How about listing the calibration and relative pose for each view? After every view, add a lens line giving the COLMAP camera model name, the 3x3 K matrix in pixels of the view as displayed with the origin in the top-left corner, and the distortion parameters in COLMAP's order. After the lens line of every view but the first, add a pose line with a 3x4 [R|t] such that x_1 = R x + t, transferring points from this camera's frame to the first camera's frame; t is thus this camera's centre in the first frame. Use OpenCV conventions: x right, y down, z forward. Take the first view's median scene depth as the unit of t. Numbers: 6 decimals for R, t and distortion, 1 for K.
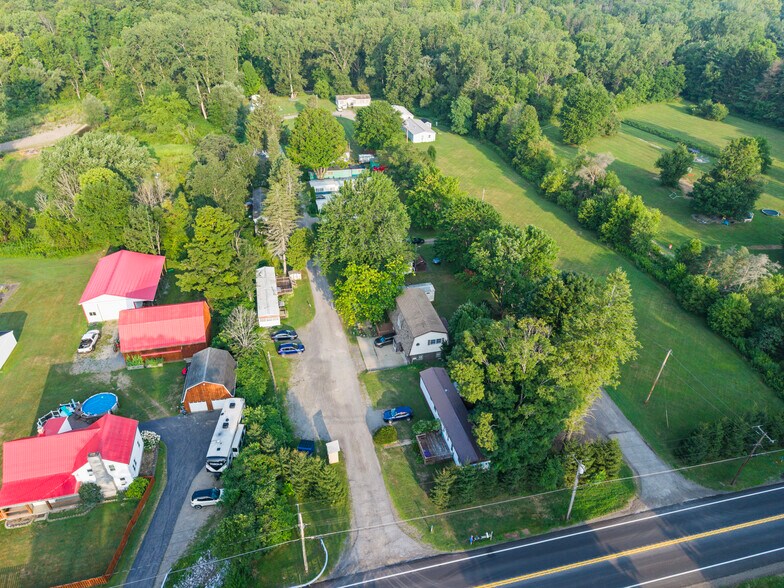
lens RADIAL K [[525.0, 0, 390.9], [0, 525.0, 299.5], [0, 0, 1]] dist [0.038189, -0.039738]
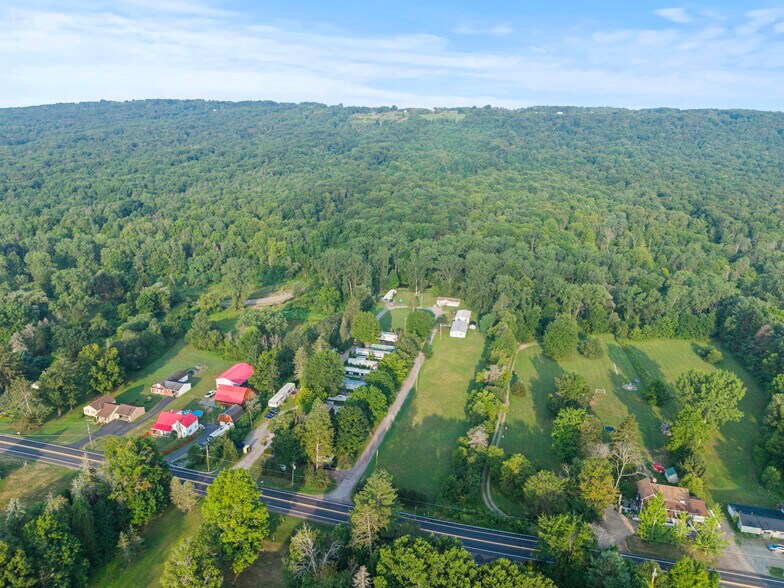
lens RADIAL K [[525.0, 0, 390.9], [0, 525.0, 299.5], [0, 0, 1]] dist [0.038189, -0.039738]
pose [[0.874456, 0.144710, -0.463017, 1.159989], [-0.270801, 0.937527, -0.218424, -0.023818], [0.402483, 0.316388, 0.859015, -0.868660]]
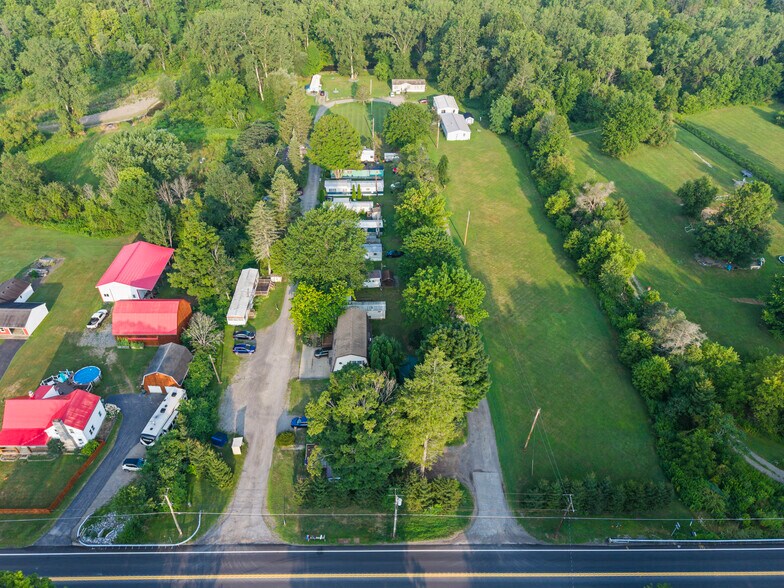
lens RADIAL K [[544.0, 0, 378.6], [0, 544.0, 291.0], [0, 0, 1]] dist [0.025439, -0.025014]
pose [[0.974063, 0.125722, -0.188139, 0.288483], [-0.113266, 0.990685, 0.075597, -0.146387], [0.195890, -0.052327, 0.979229, -0.127162]]
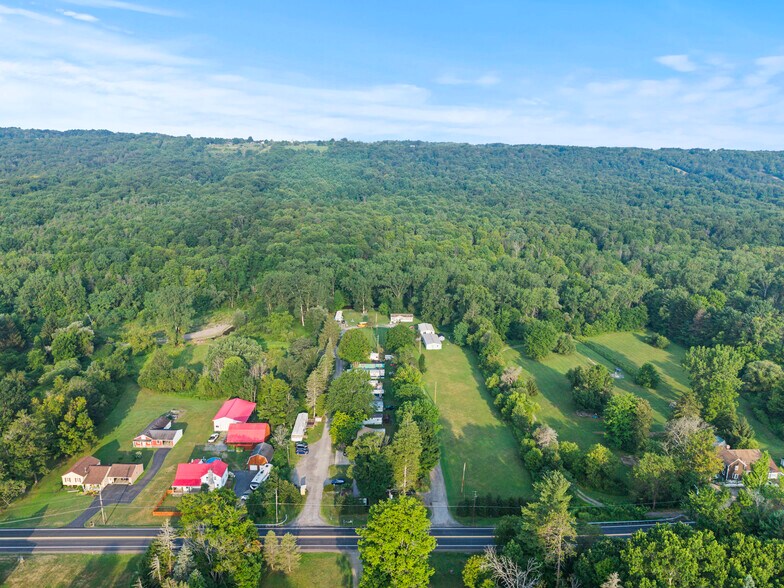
lens RADIAL K [[525.0, 0, 390.9], [0, 525.0, 299.5], [0, 0, 1]] dist [0.038189, -0.039738]
pose [[0.977755, 0.046895, -0.204440, 0.478566], [-0.114481, 0.936020, -0.332808, 0.165054], [0.175753, 0.348809, 0.920567, -0.914853]]
